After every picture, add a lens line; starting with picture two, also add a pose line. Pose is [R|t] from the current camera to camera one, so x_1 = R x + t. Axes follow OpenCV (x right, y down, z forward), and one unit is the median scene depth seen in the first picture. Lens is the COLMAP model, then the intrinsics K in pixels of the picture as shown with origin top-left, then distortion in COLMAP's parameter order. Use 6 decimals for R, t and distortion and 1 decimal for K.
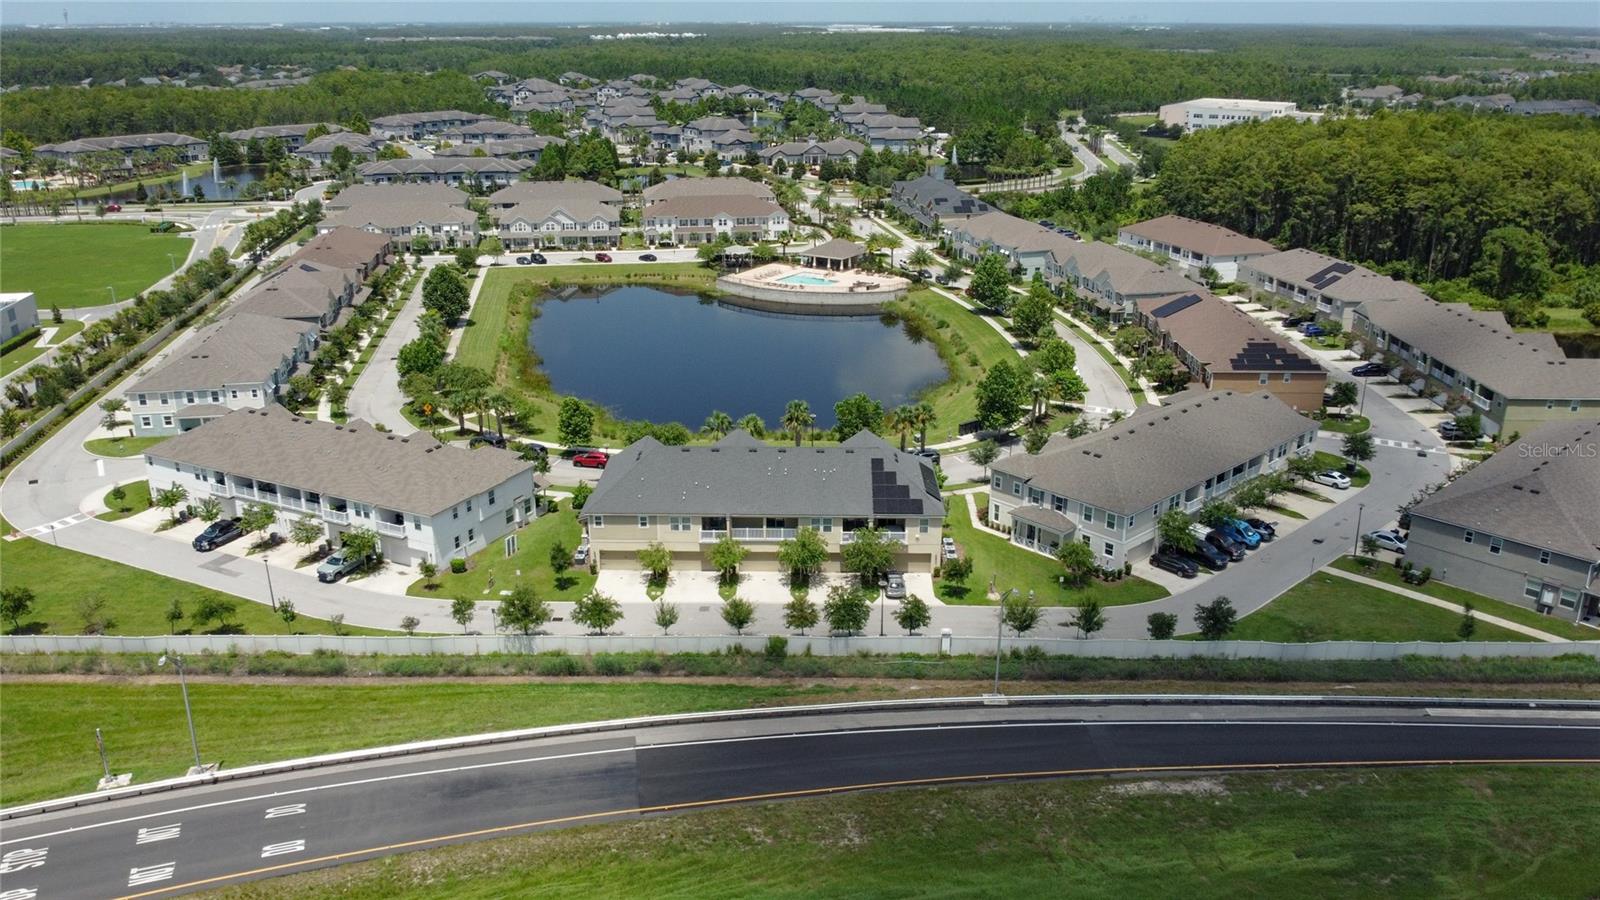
lens RADIAL K [[1203.5, 0, 790.0], [0, 1203.5, 475.6], [0, 0, 1]] dist [-0.010520, 0.000373]
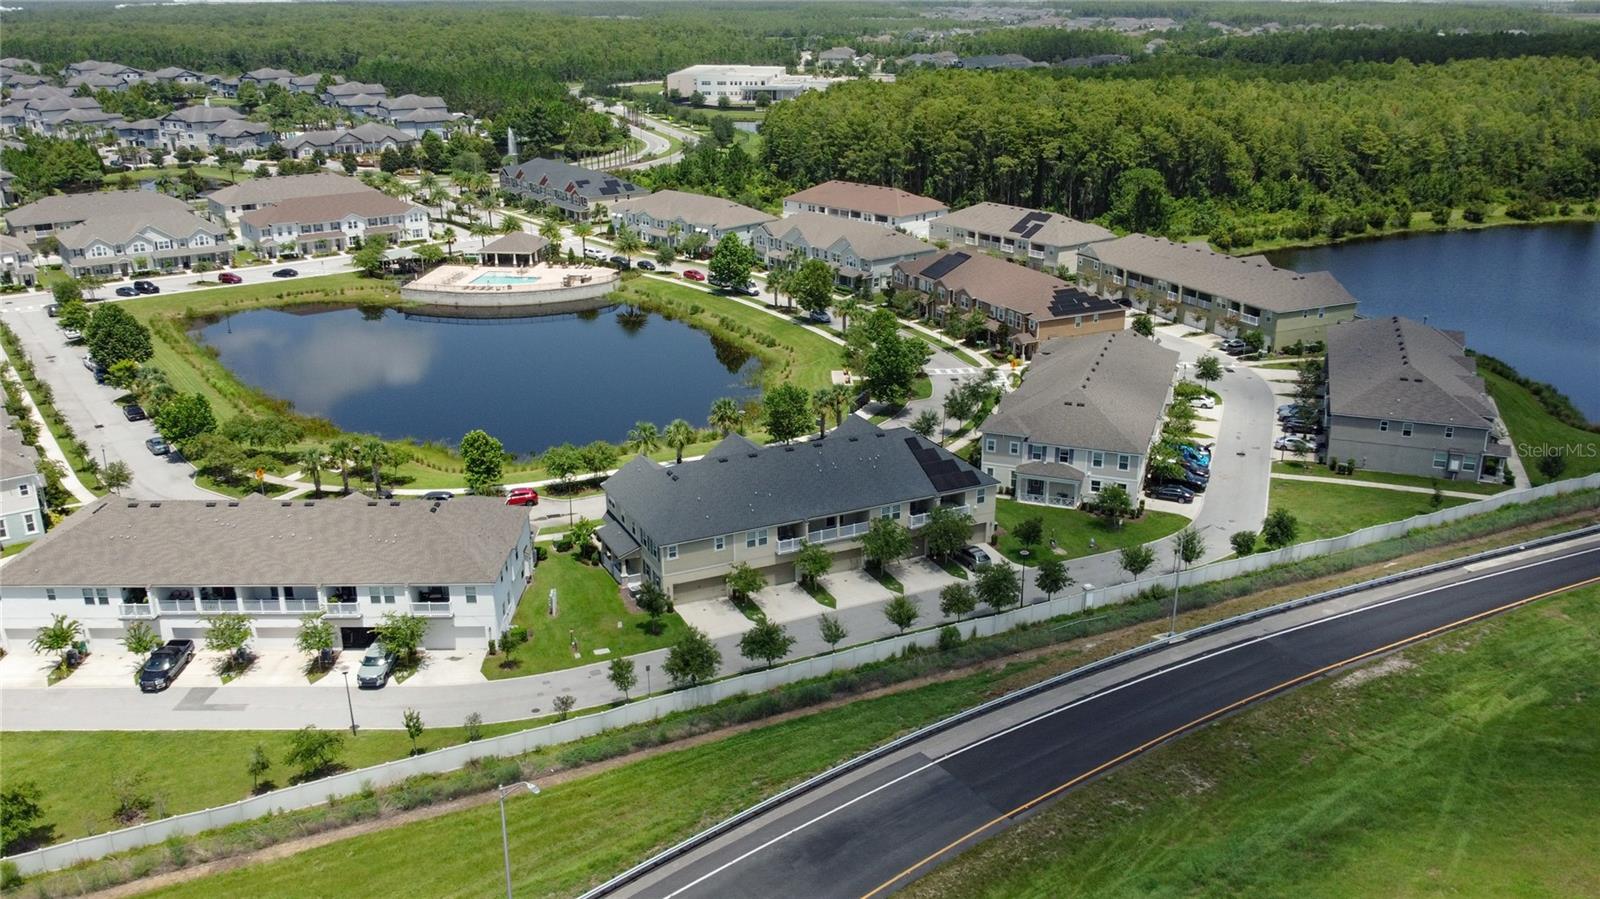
lens RADIAL K [[1294.5, 0, 788.7], [0, 1294.5, 478.9], [0, 0, 1]] dist [0.000941, -0.014225]
pose [[0.896824, -0.161931, 0.411685, -0.260598], [0.161481, 0.986214, 0.036140, -0.020278], [-0.411862, 0.034068, 0.910609, 0.049065]]
